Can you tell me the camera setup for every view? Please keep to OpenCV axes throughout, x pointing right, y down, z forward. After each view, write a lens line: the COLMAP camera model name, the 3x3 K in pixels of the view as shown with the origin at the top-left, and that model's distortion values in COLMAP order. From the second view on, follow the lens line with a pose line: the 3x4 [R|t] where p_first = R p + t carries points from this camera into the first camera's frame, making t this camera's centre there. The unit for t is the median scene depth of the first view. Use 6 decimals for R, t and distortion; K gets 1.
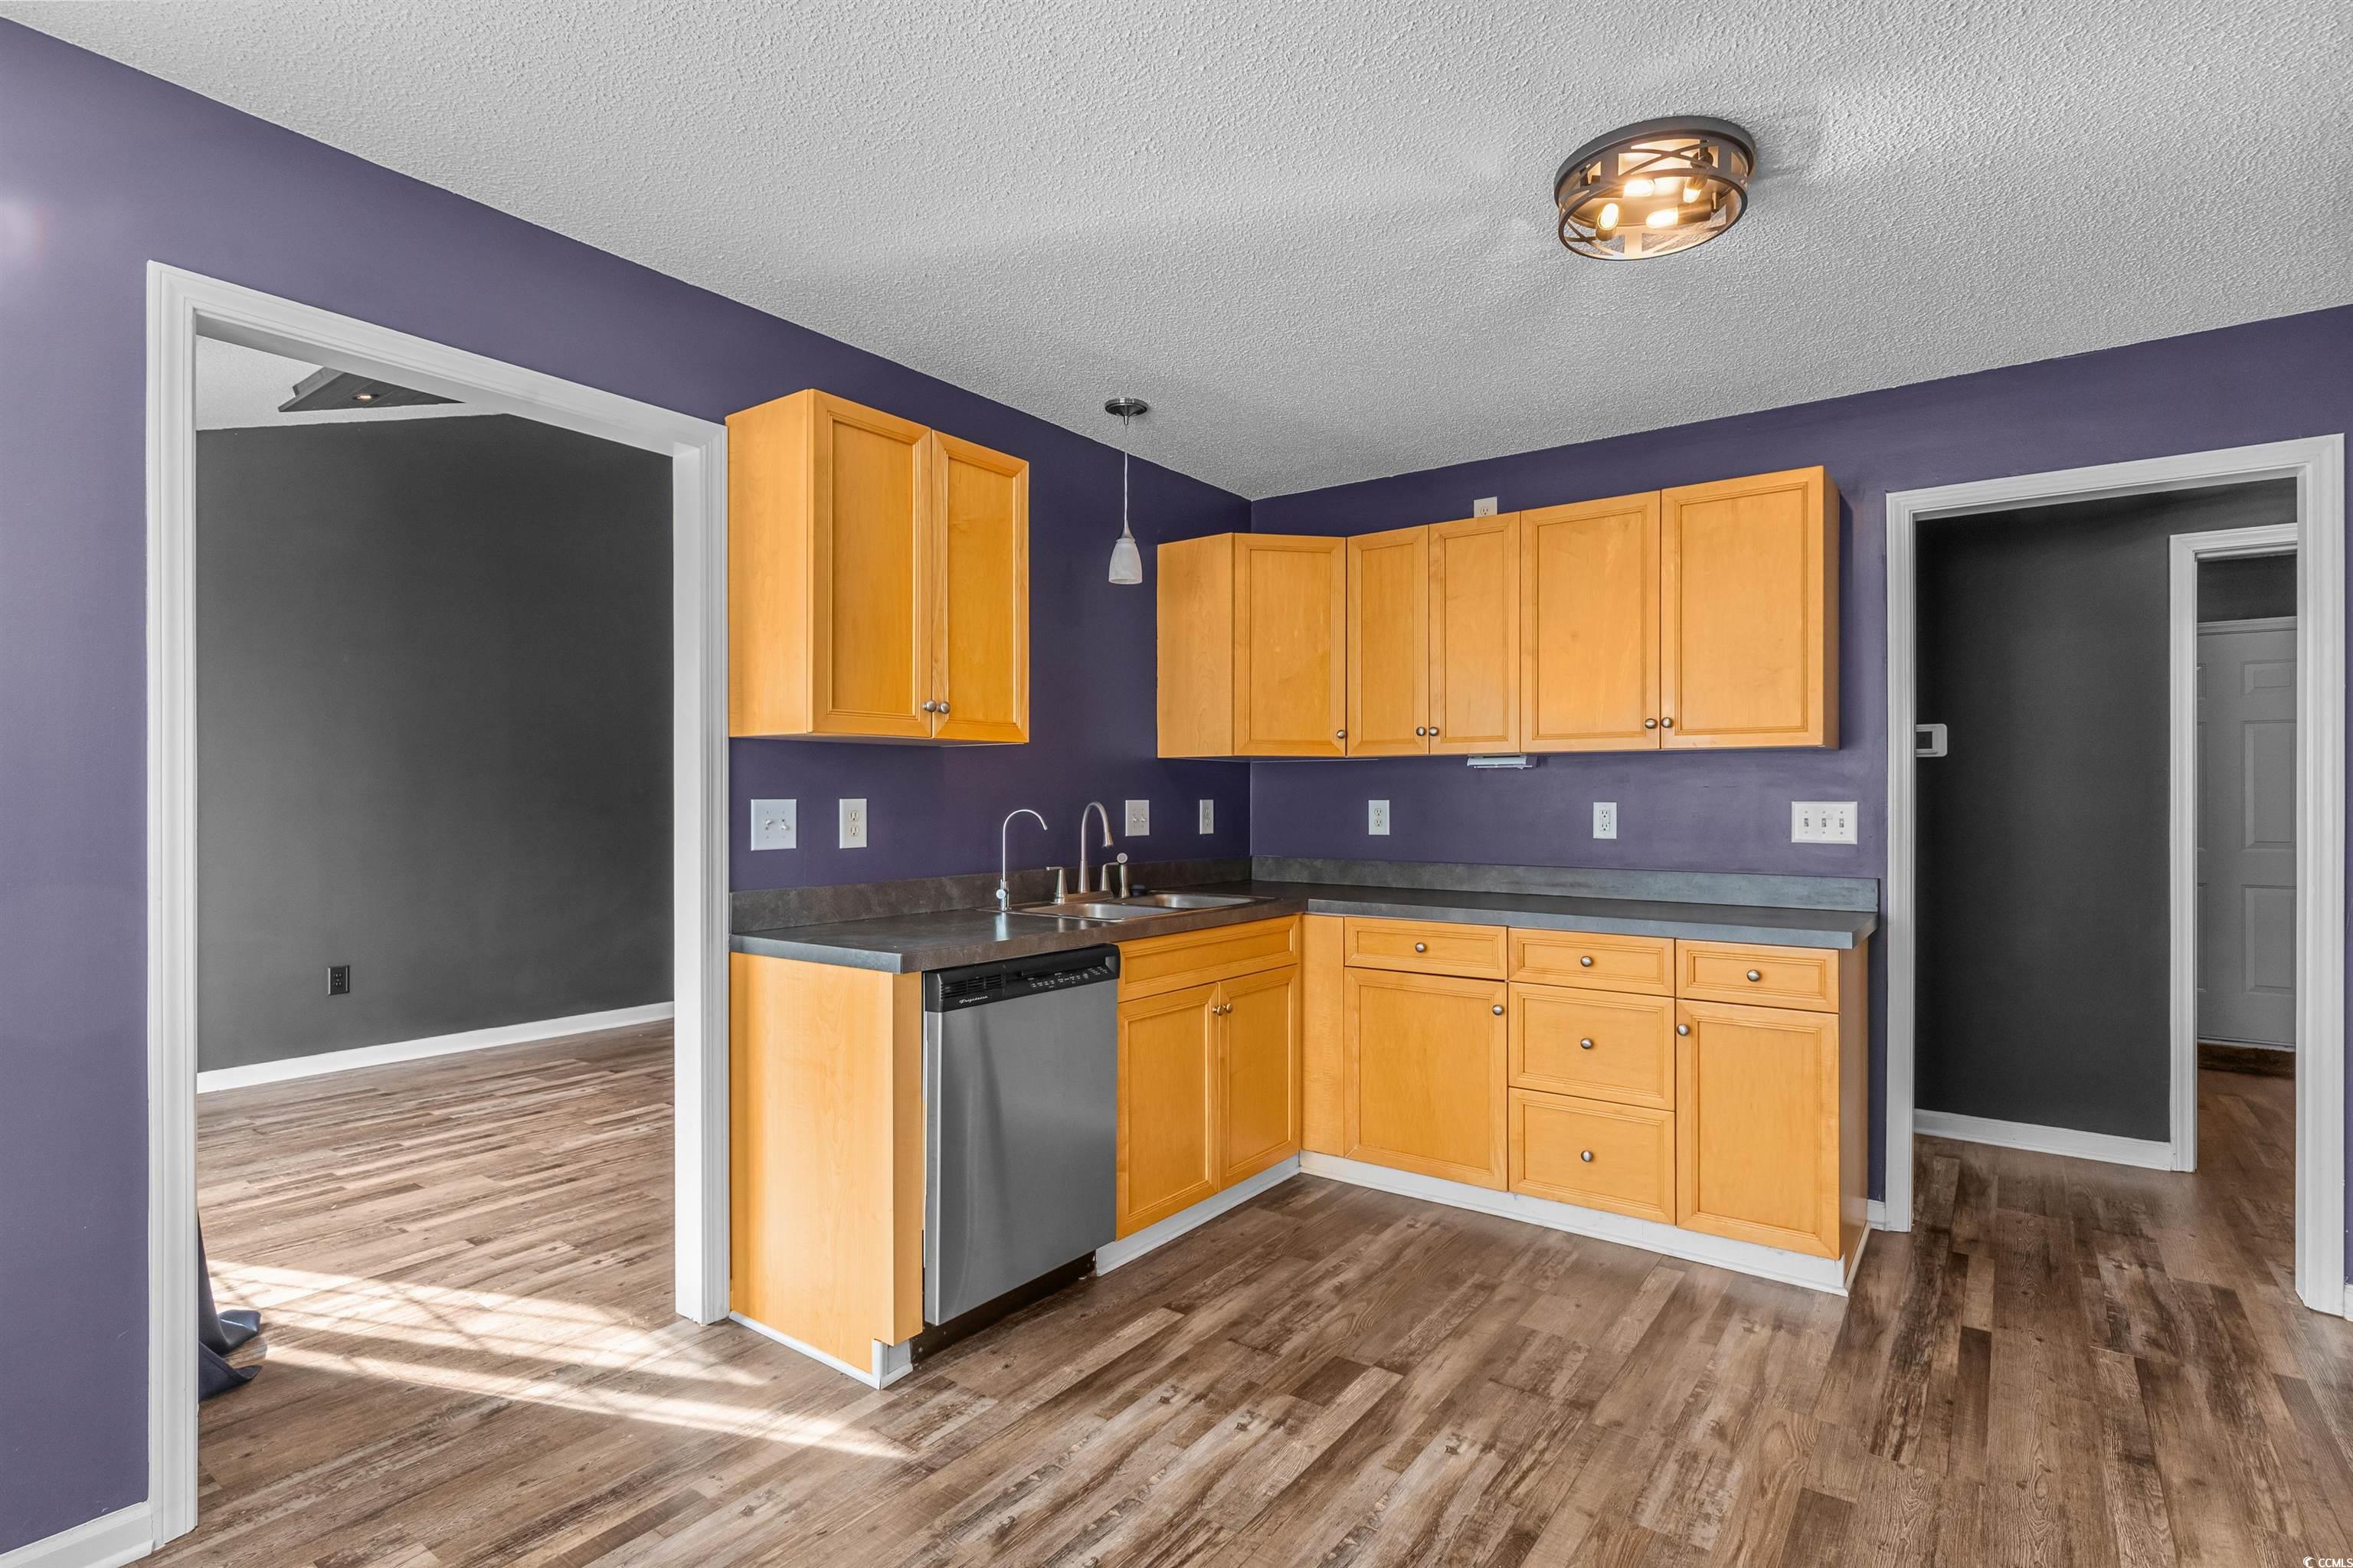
lens RADIAL K [[1176.4, 0, 1165.8], [0, 1176.4, 788.8], [0, 0, 1]] dist [-0.008479, 0.004491]
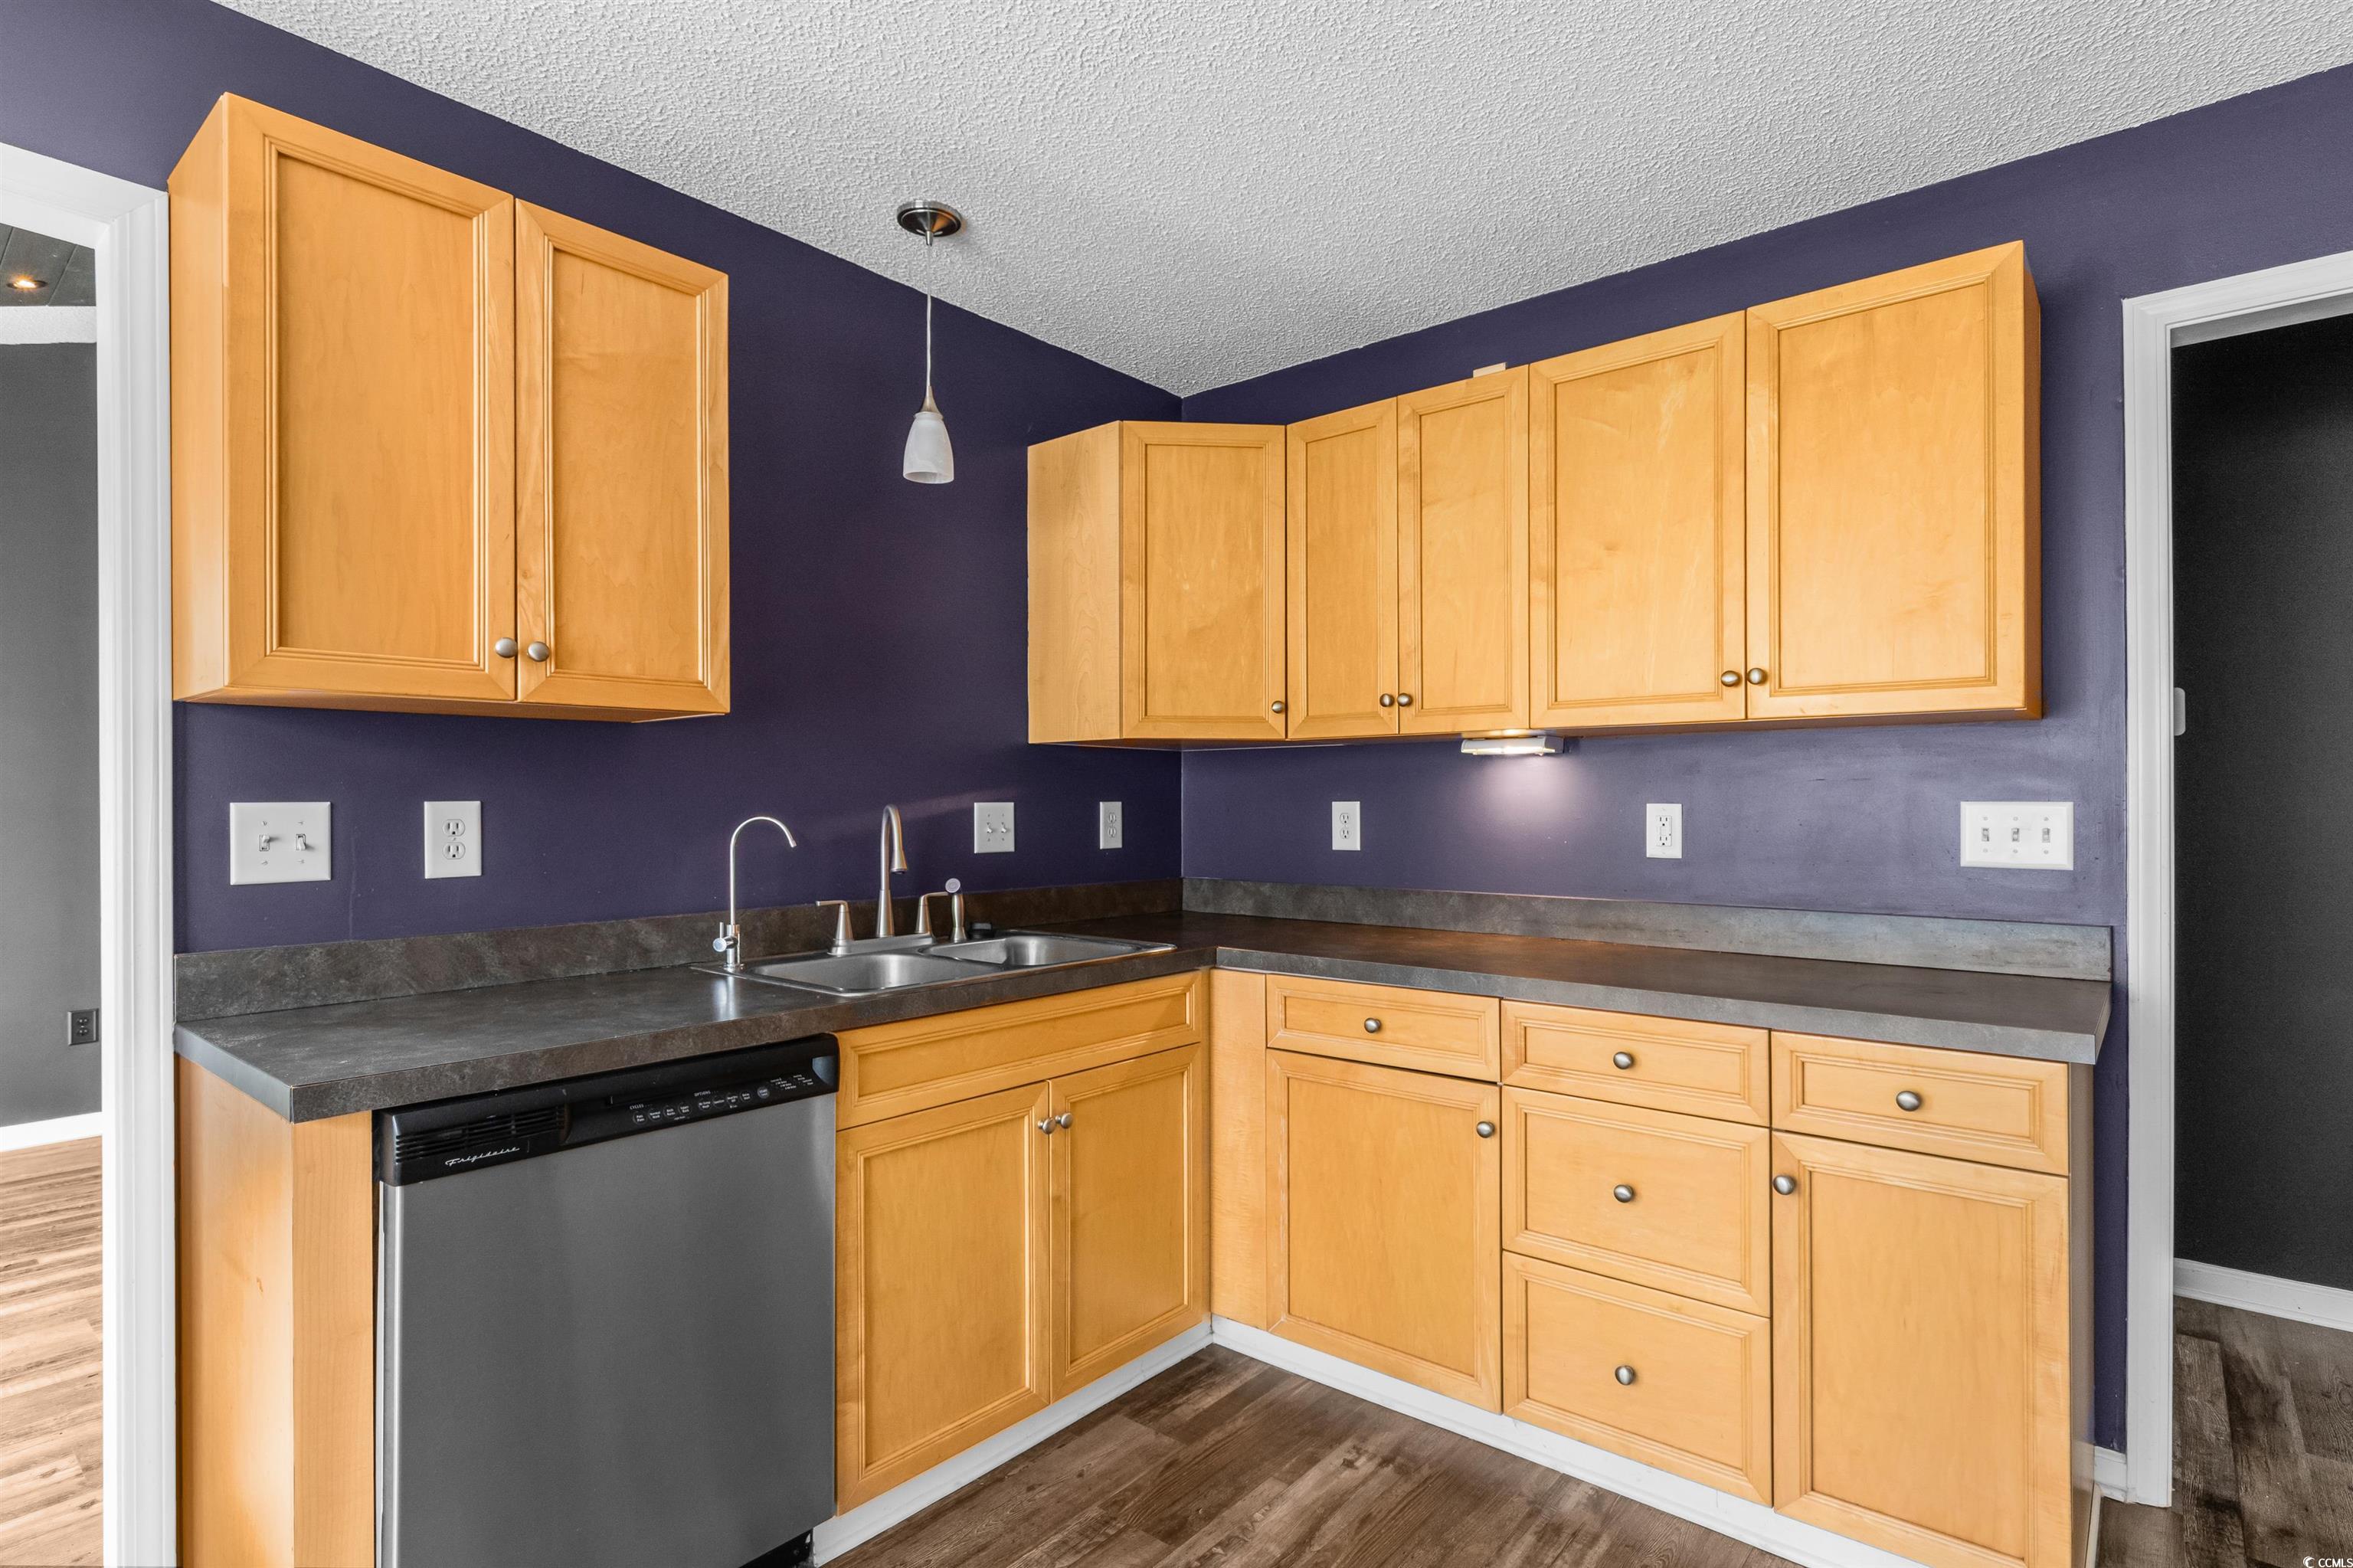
lens RADIAL K [[1176.4, 0, 1176.2], [0, 1176.4, 792.7], [0, 0, 1]] dist [-0.008479, 0.004491]
pose [[0.997901, -0.003382, -0.064671, 0.158635], [0.003434, 0.999994, 0.000690, 0.004483], [0.064668, -0.000910, 0.997906, 0.356654]]
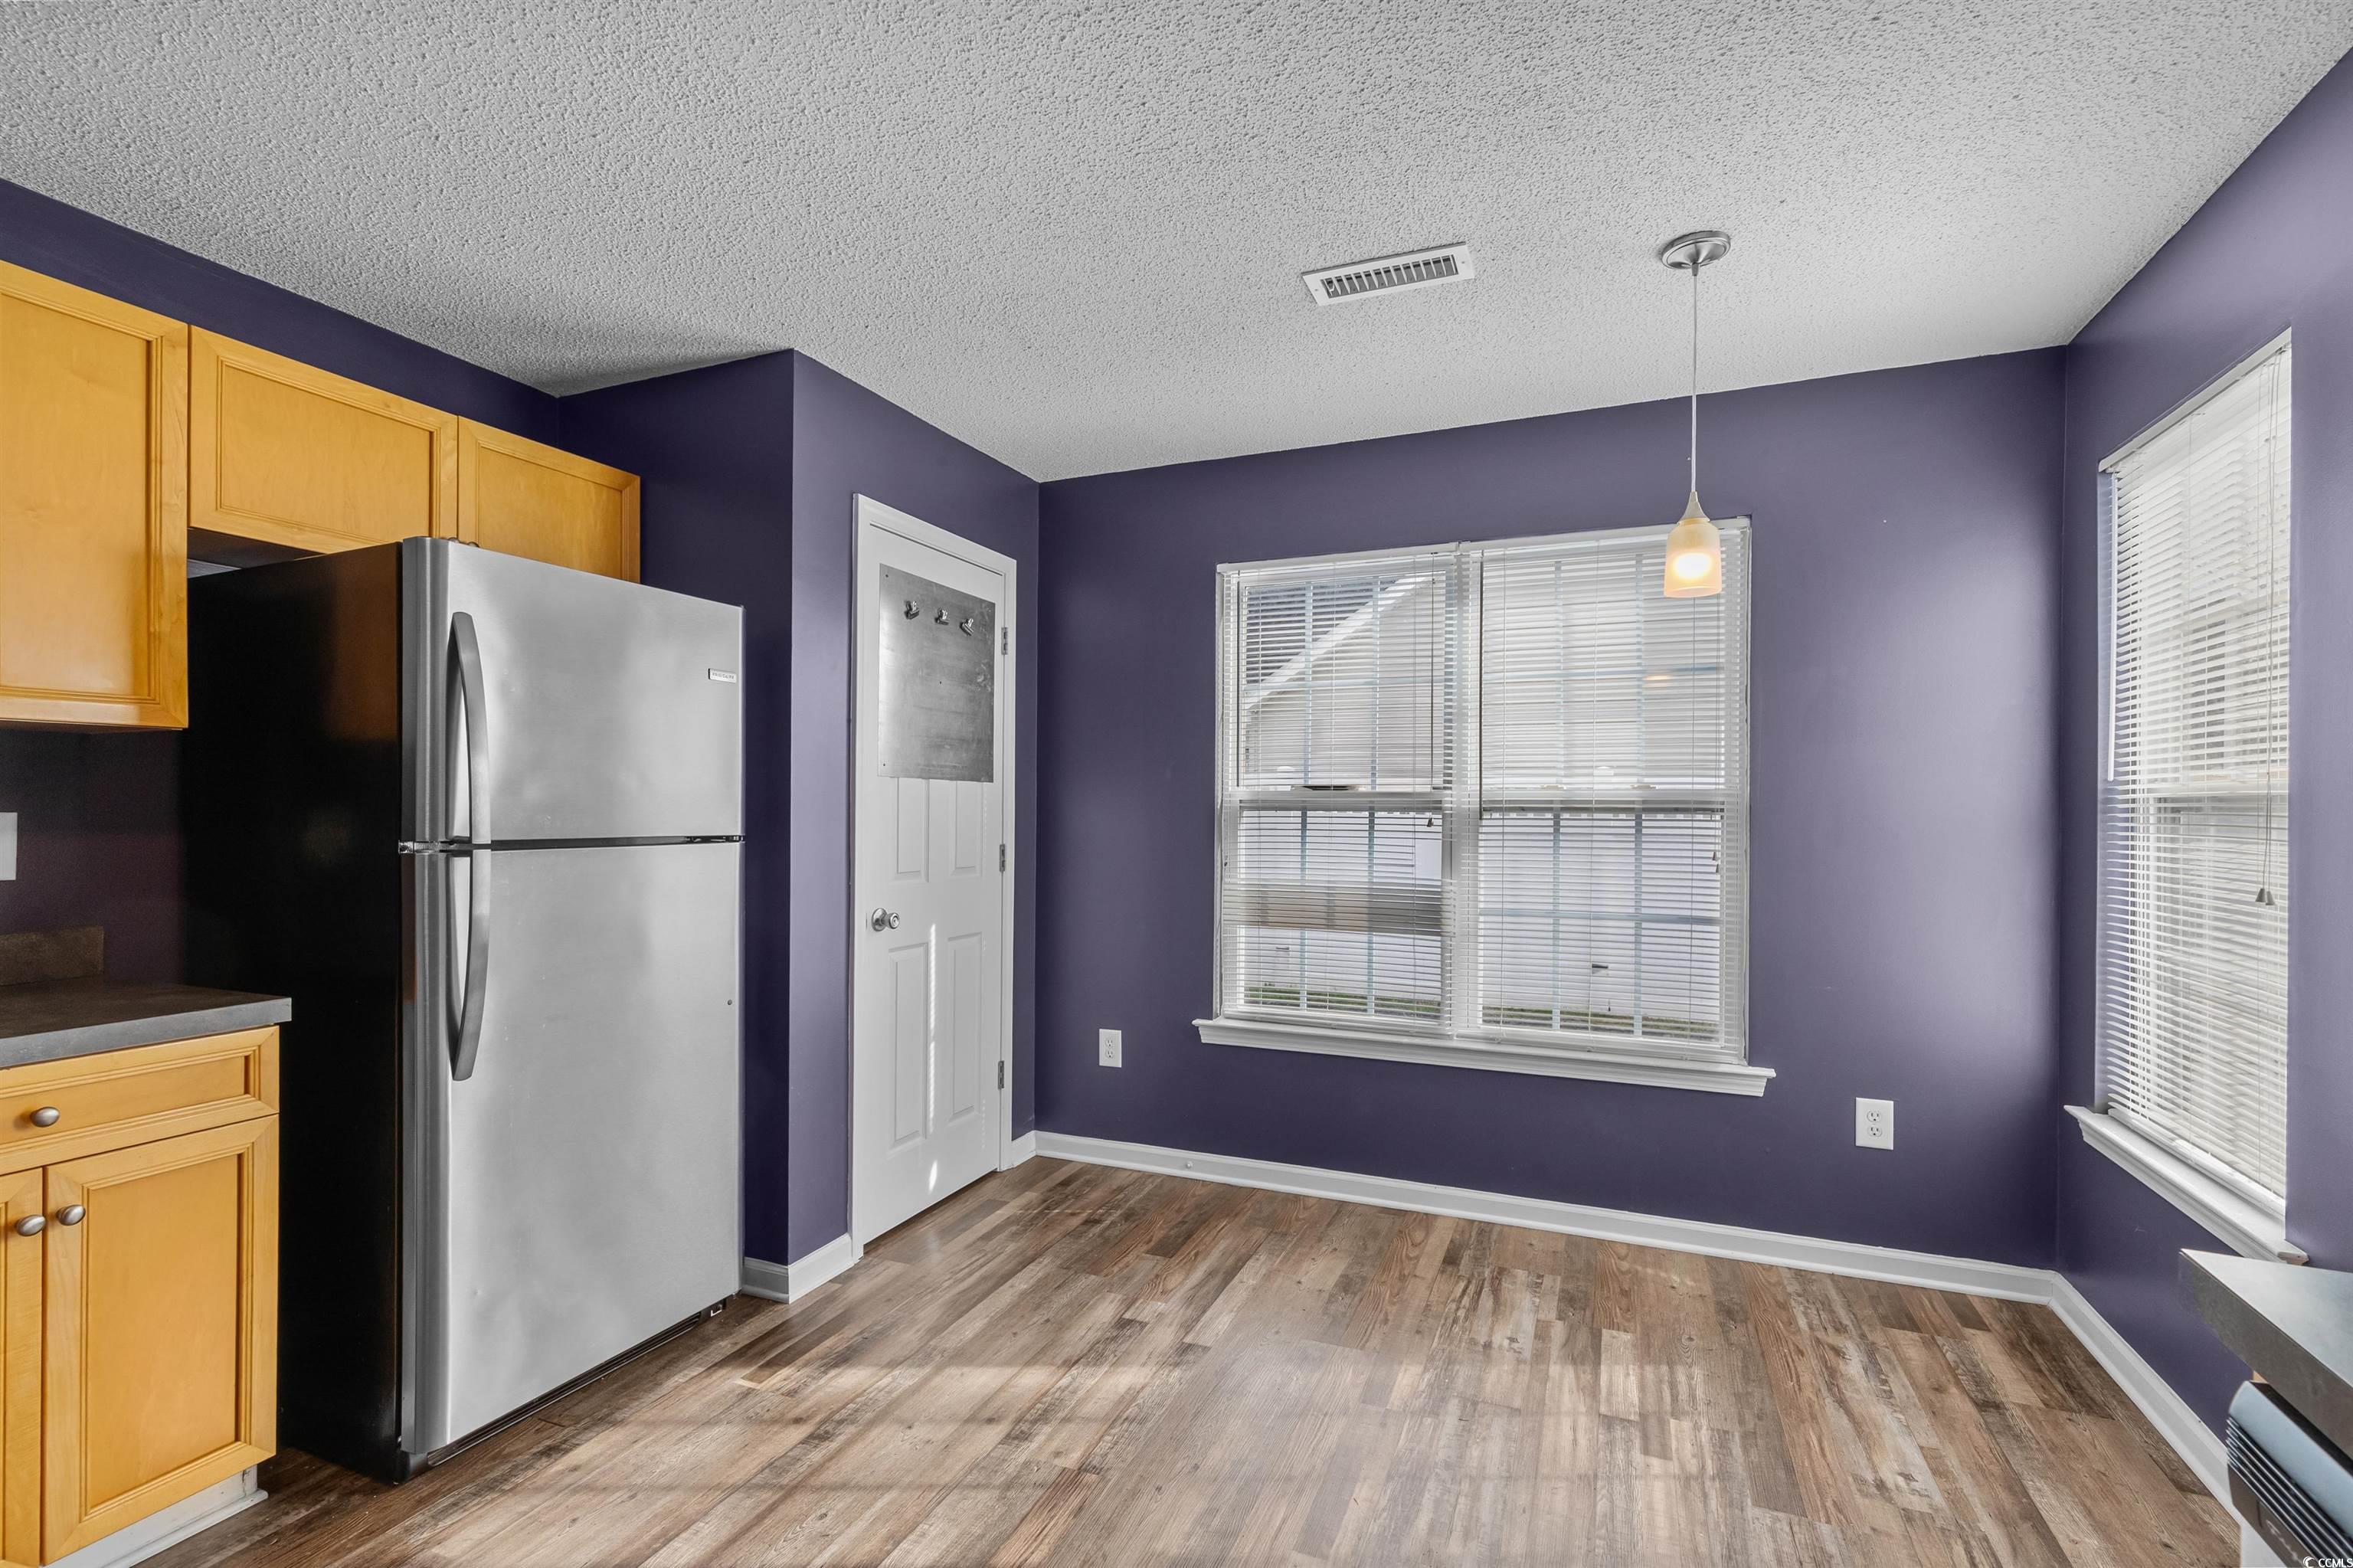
lens RADIAL K [[1056.6, 0, 1197.5], [0, 1056.6, 817.0], [0, 0, 1]] dist [0.009252, 0.000183]
pose [[-0.969613, -0.003918, -0.244611, 0.397825], [-0.003684, 0.999992, -0.001415, 0.005507], [0.244615, -0.000471, -0.969620, 0.819468]]
